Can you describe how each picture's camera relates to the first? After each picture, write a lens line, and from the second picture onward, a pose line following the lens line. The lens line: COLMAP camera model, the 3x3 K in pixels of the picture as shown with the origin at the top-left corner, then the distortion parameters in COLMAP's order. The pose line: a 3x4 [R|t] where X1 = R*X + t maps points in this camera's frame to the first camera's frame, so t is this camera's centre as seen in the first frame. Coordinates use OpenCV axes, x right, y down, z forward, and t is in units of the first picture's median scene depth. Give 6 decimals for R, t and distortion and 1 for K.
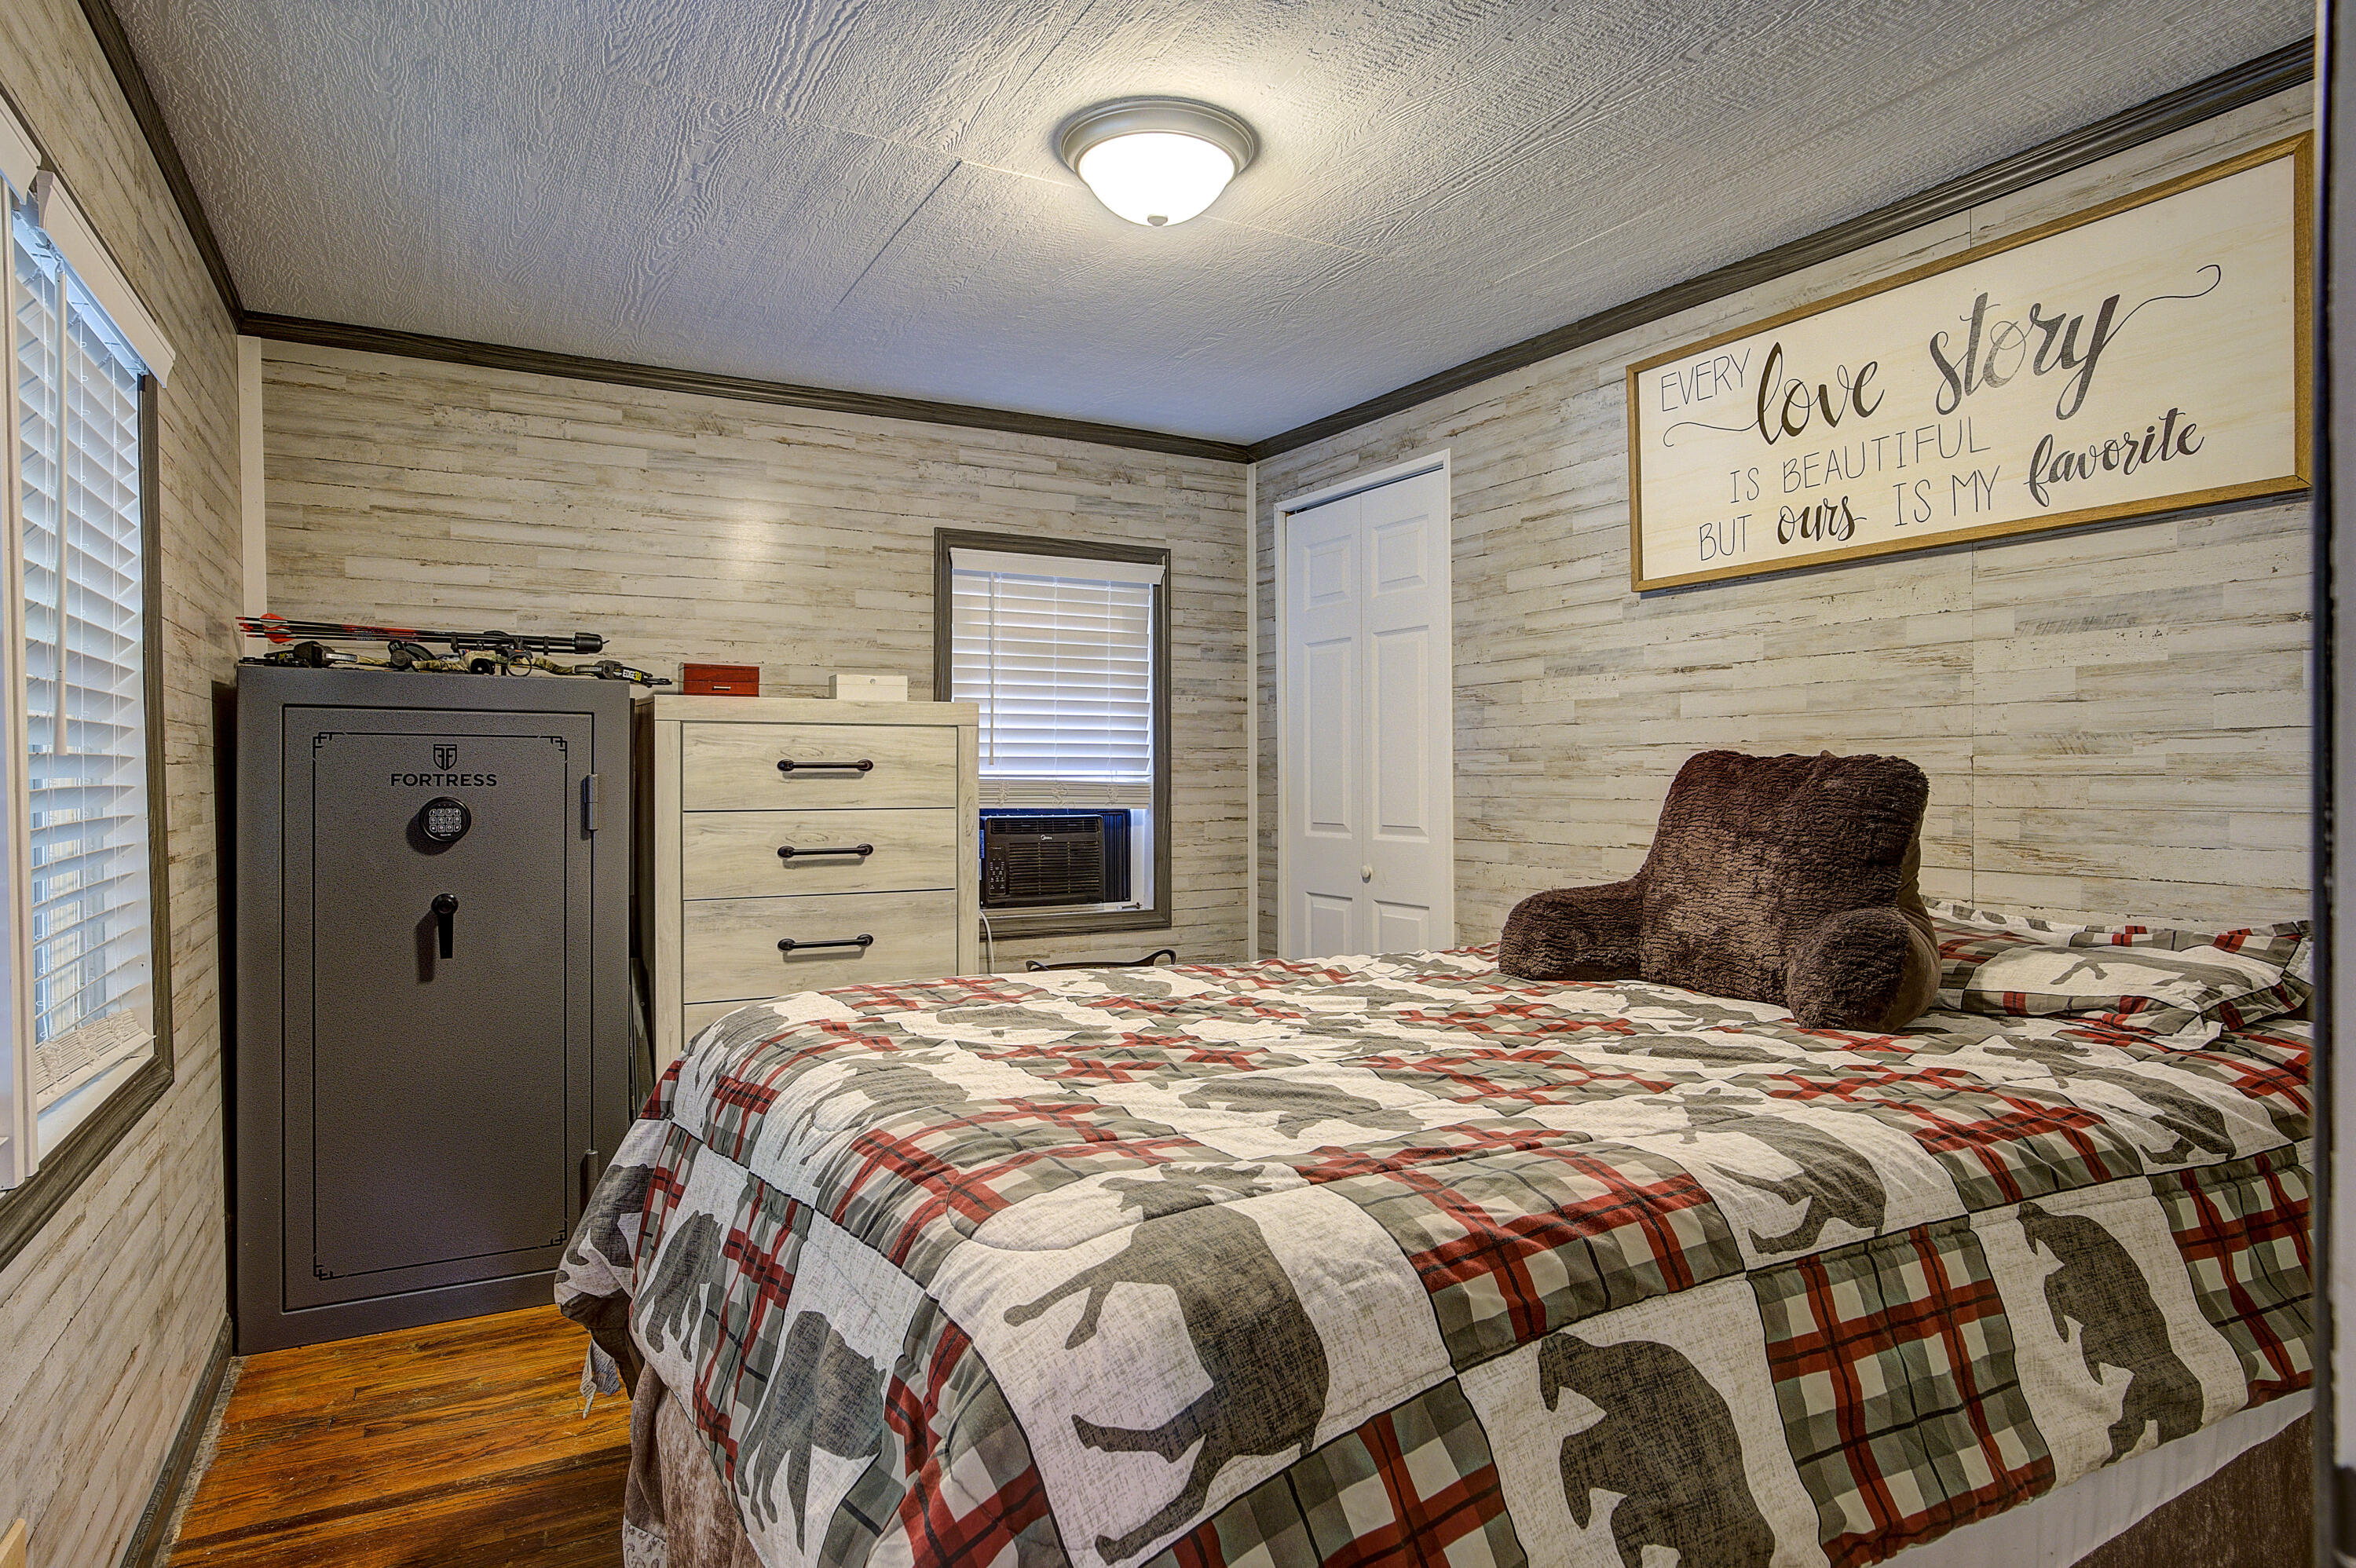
lens RADIAL K [[1341.7, 0, 1178.0], [0, 1341.7, 784.0], [0, 0, 1]] dist [0.001189, 0.000975]
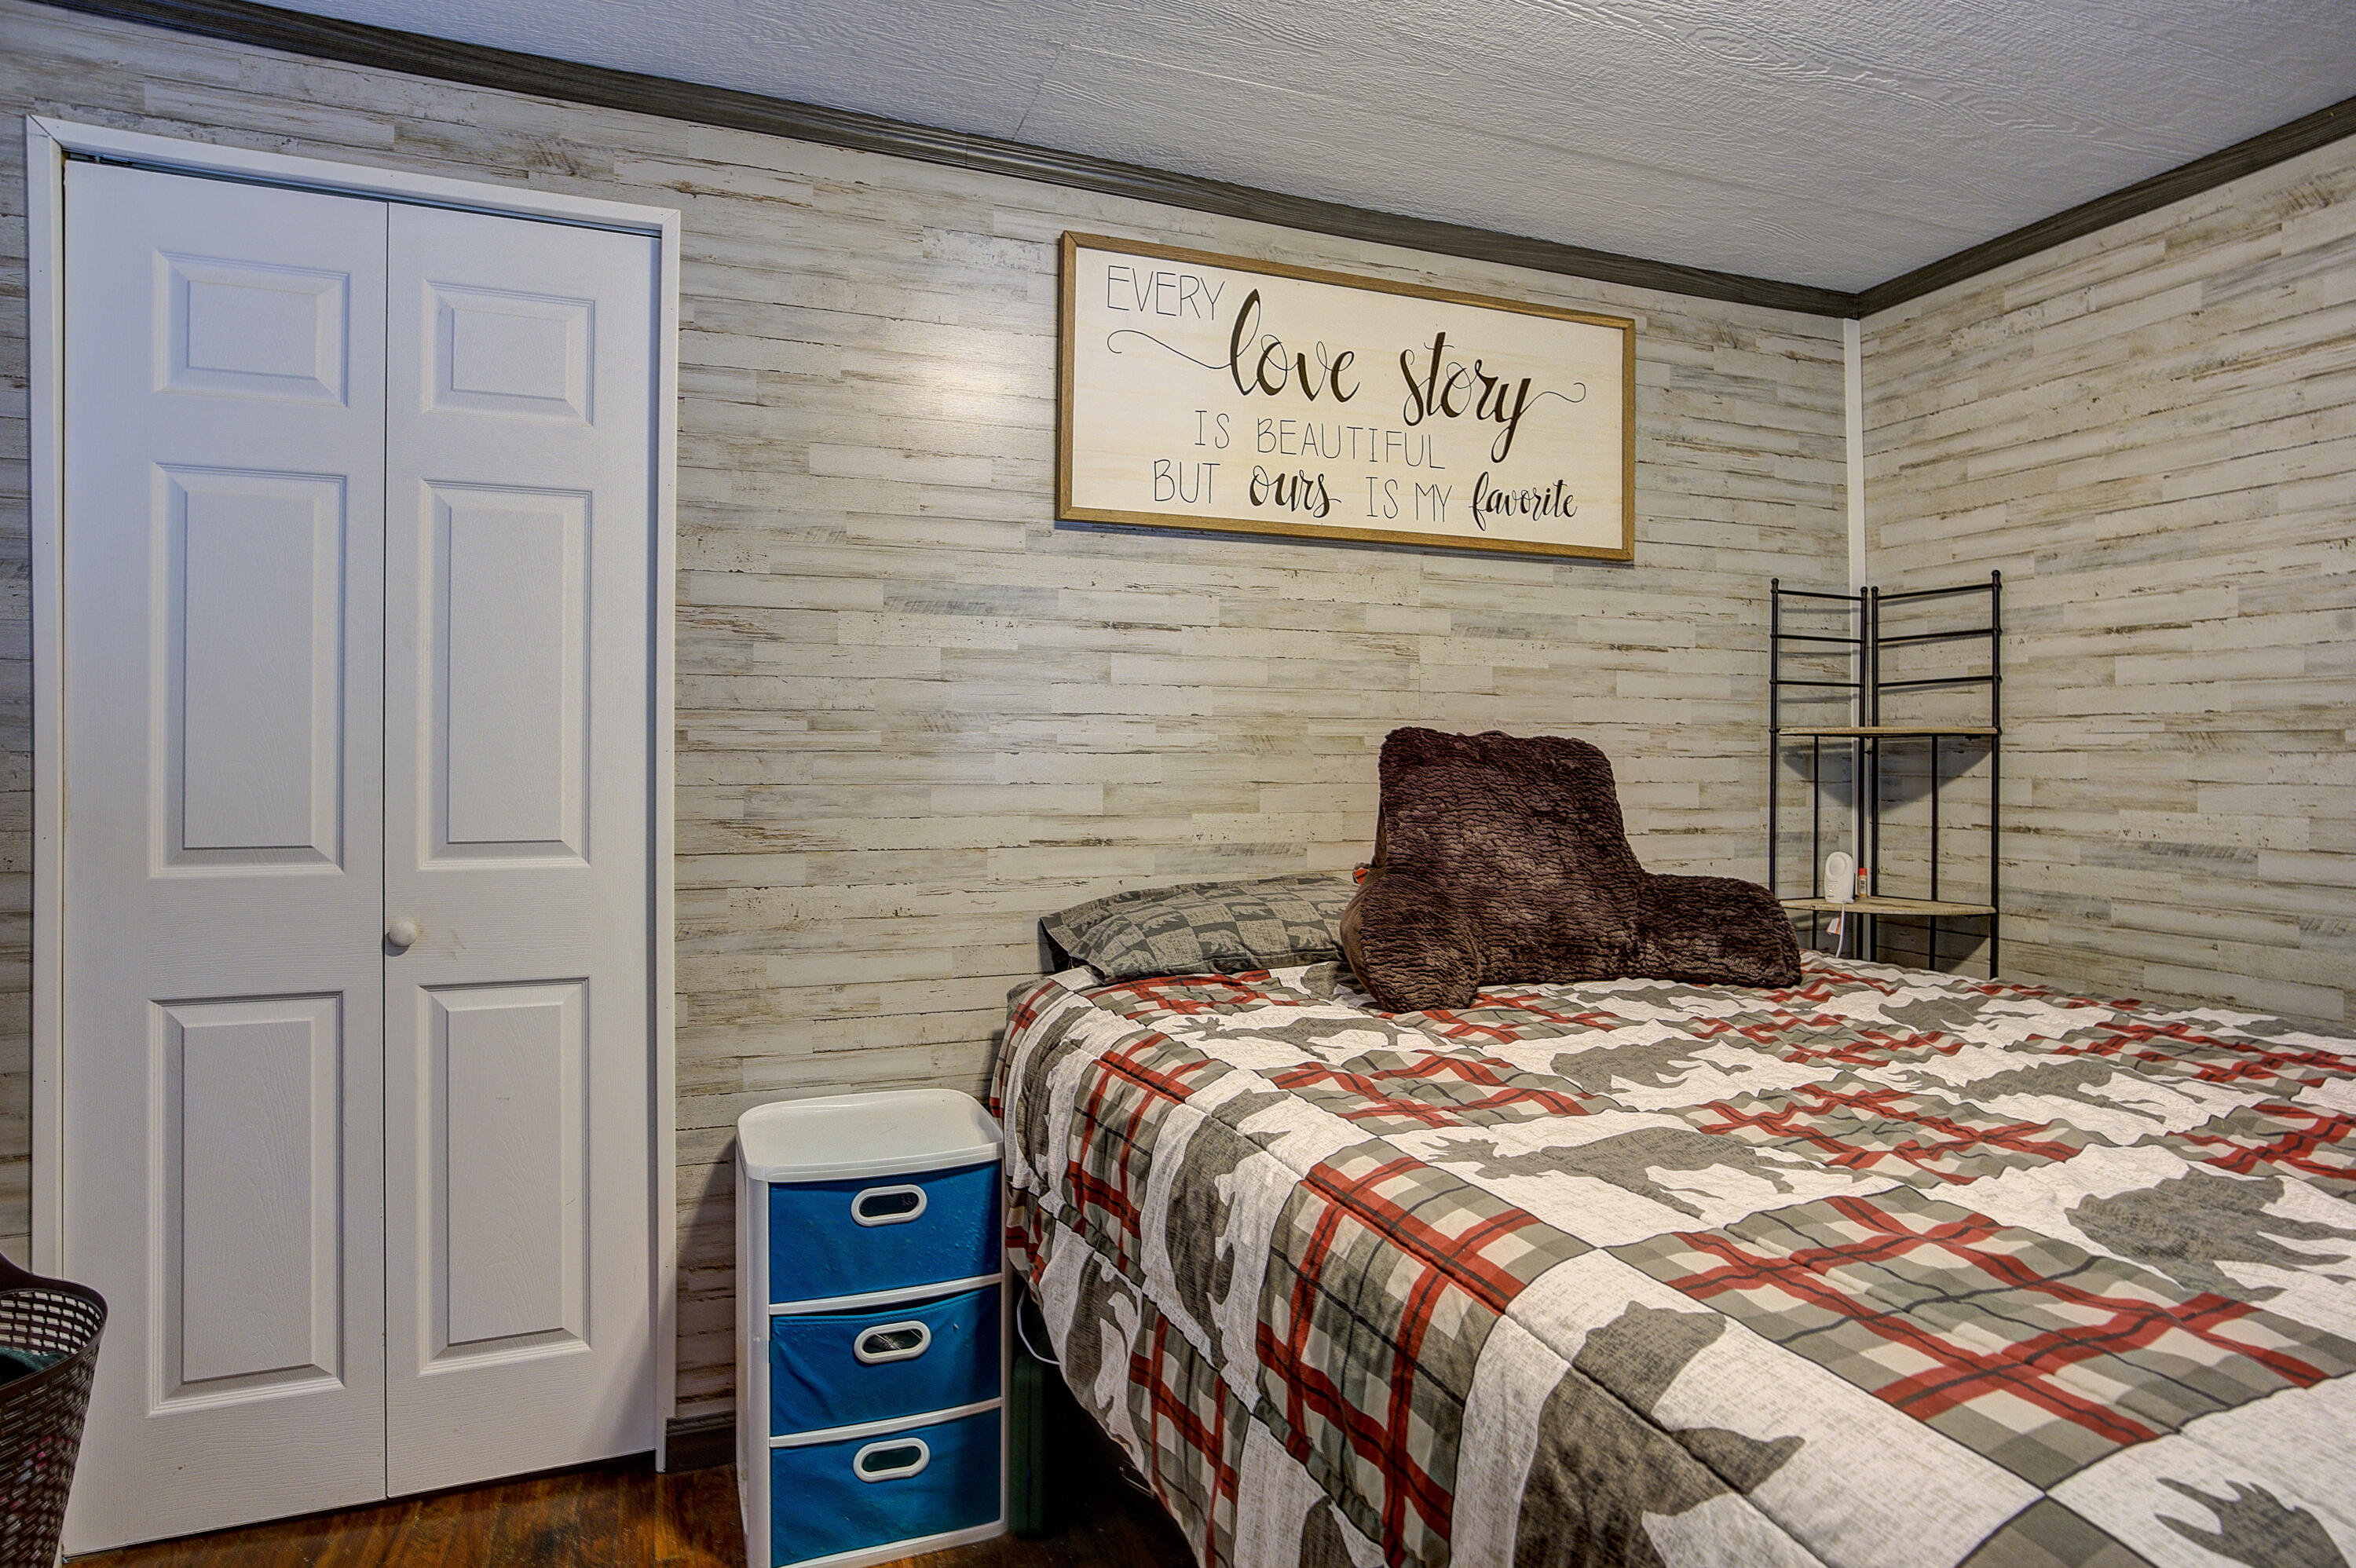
lens RADIAL K [[1396.1, 0, 1181.6], [0, 1396.1, 754.1], [0, 0, 1]] dist [-0.062398, 0.053482]
pose [[0.126351, 0.001065, 0.991985, -0.501200], [-0.000133, 0.999999, -0.001057, -0.005225], [-0.991986, 0.000002, 0.126351, 0.904956]]
